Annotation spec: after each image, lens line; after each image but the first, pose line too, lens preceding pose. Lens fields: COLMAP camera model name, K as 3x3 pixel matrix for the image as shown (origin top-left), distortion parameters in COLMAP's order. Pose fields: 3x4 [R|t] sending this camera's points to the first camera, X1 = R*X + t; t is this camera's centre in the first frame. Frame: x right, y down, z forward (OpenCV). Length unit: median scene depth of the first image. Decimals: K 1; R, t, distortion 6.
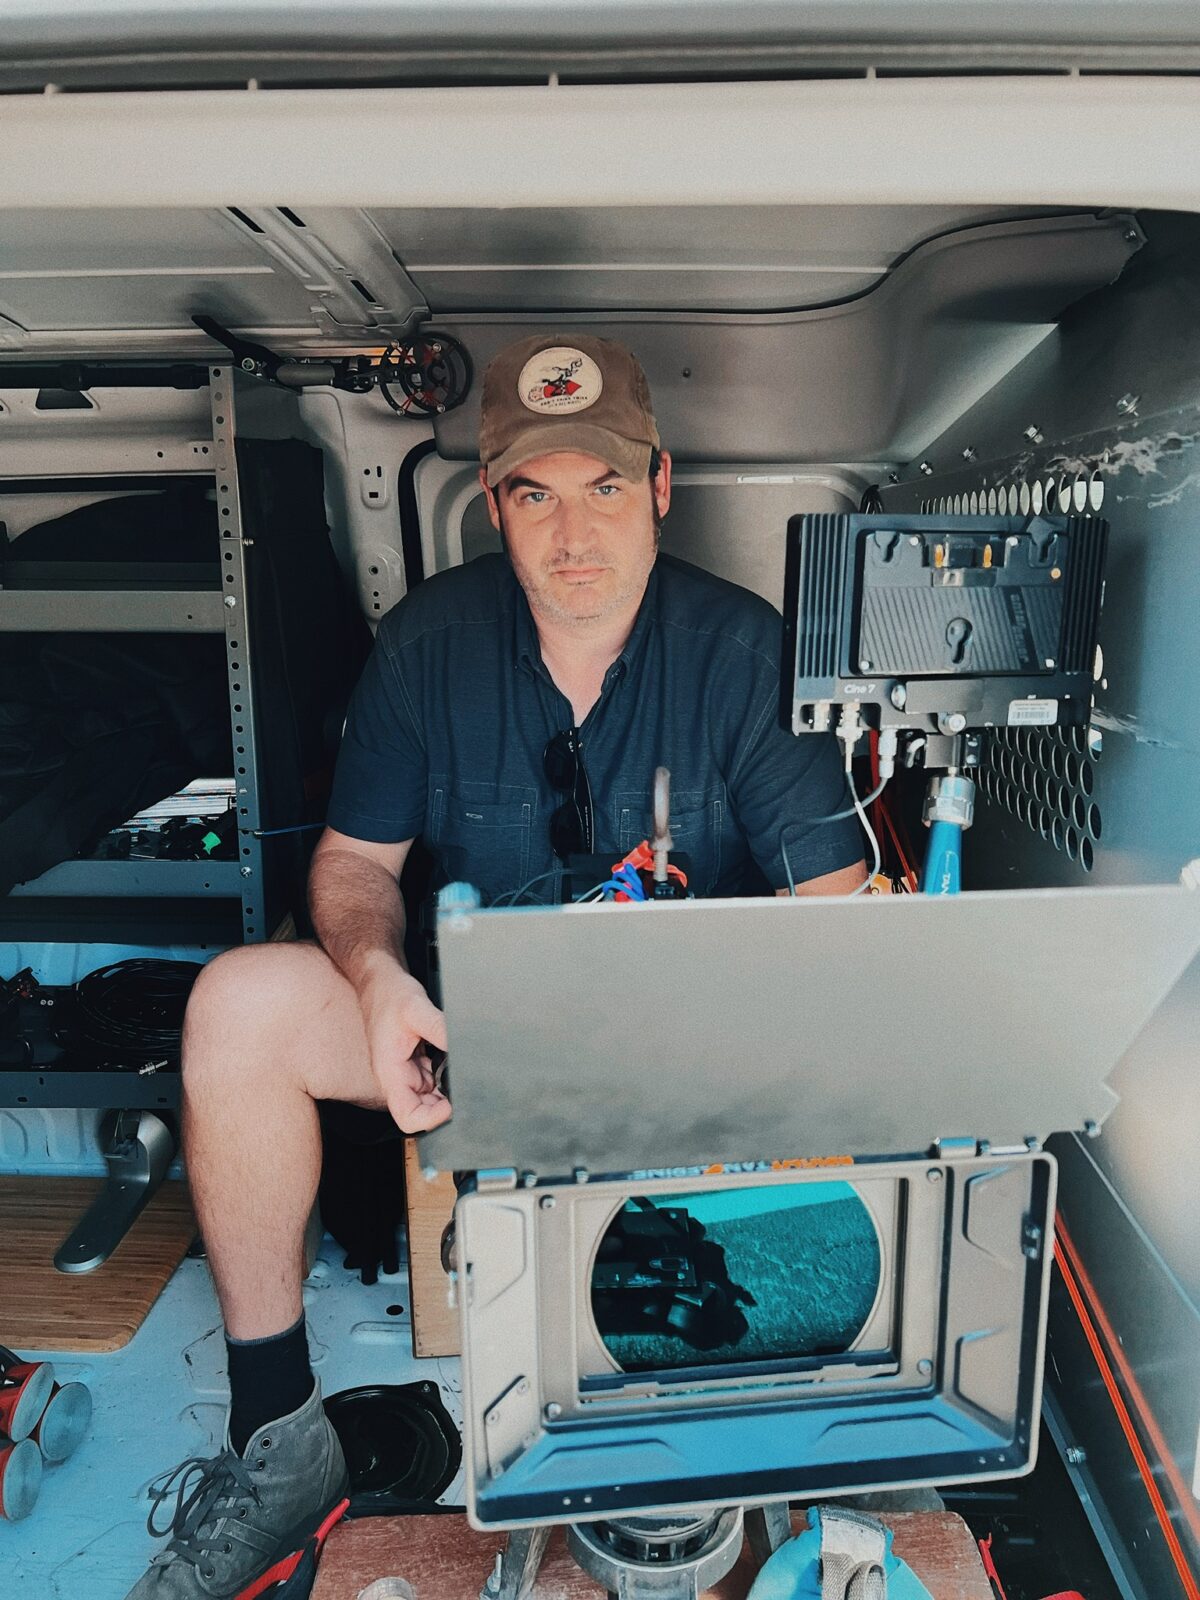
lens RADIAL K [[1165.2, 0, 600.0], [0, 1165.2, 800.0], [0, 0, 1]] dist [0.078777, -0.072699]
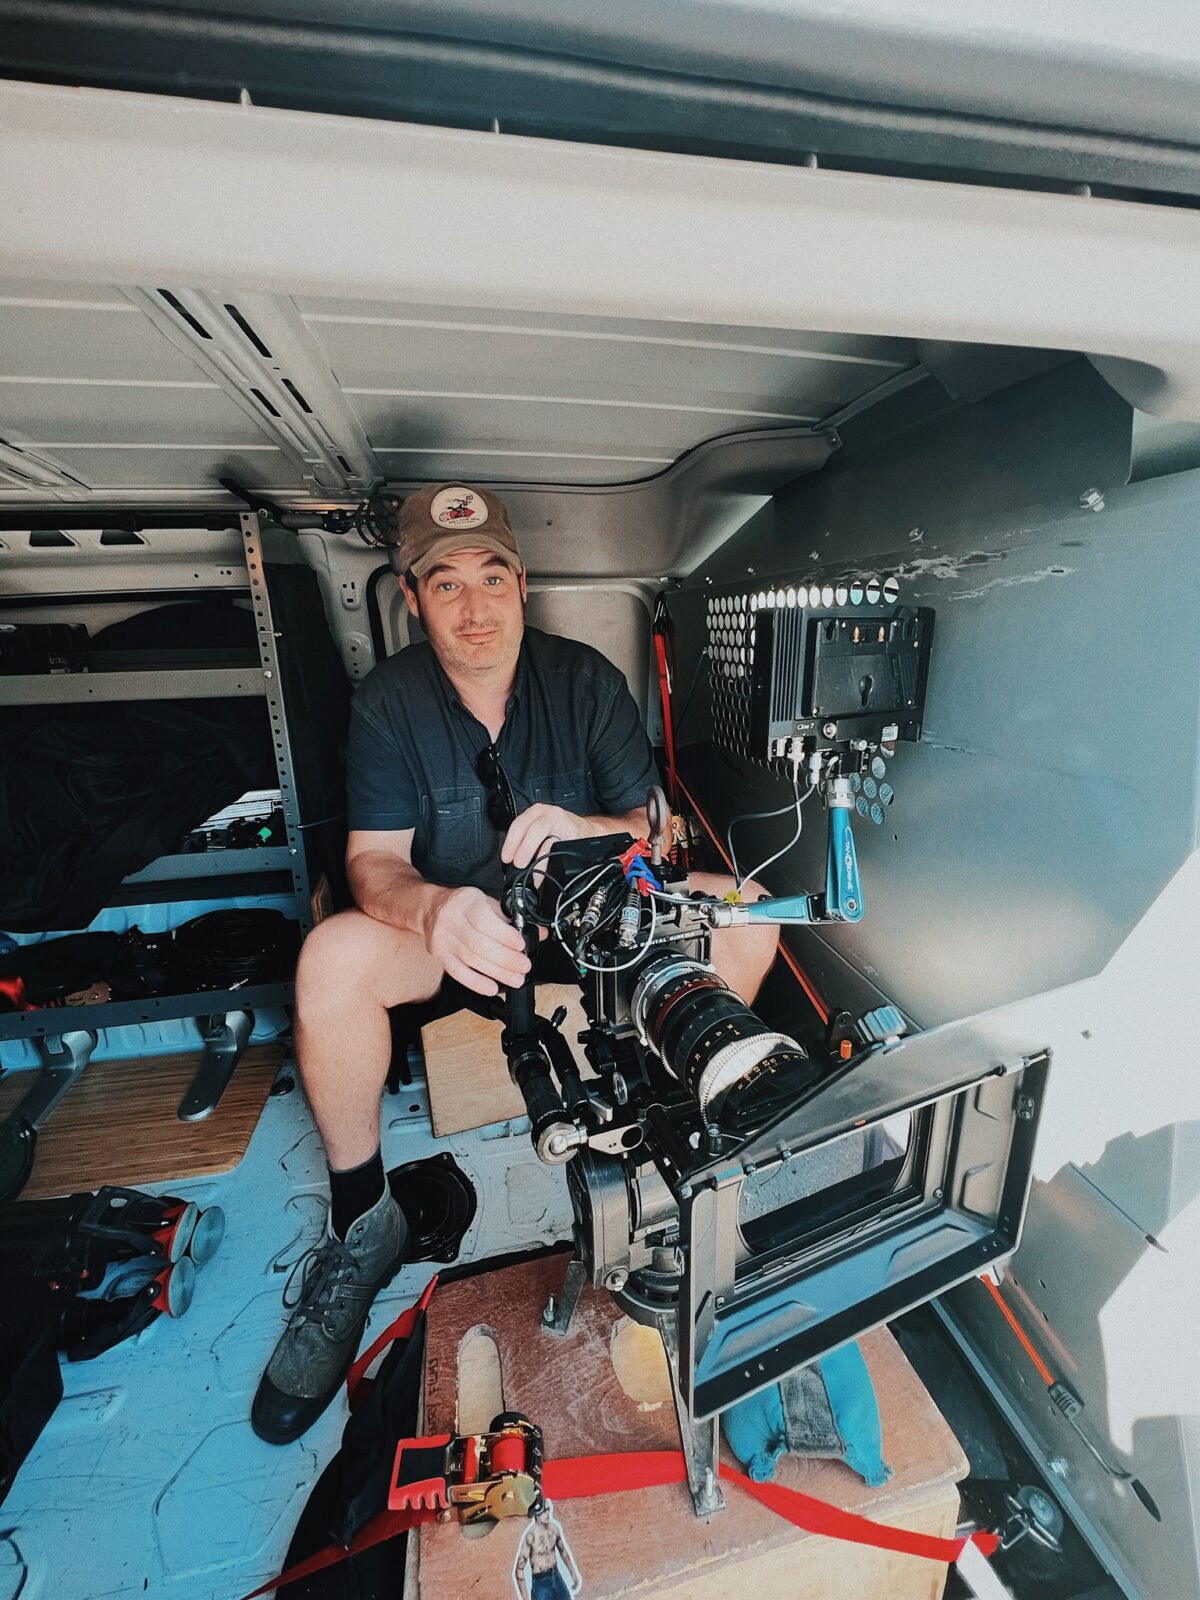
lens RADIAL K [[641.7, 0, 600.0], [0, 641.7, 800.0], [0, 0, 1]] dist [0.018206, -0.000072]
pose [[0.976481, -0.076958, 0.201402, -0.078065], [0.067175, 0.996226, 0.054975, -0.026331], [-0.204872, -0.040152, 0.977965, 0.105264]]
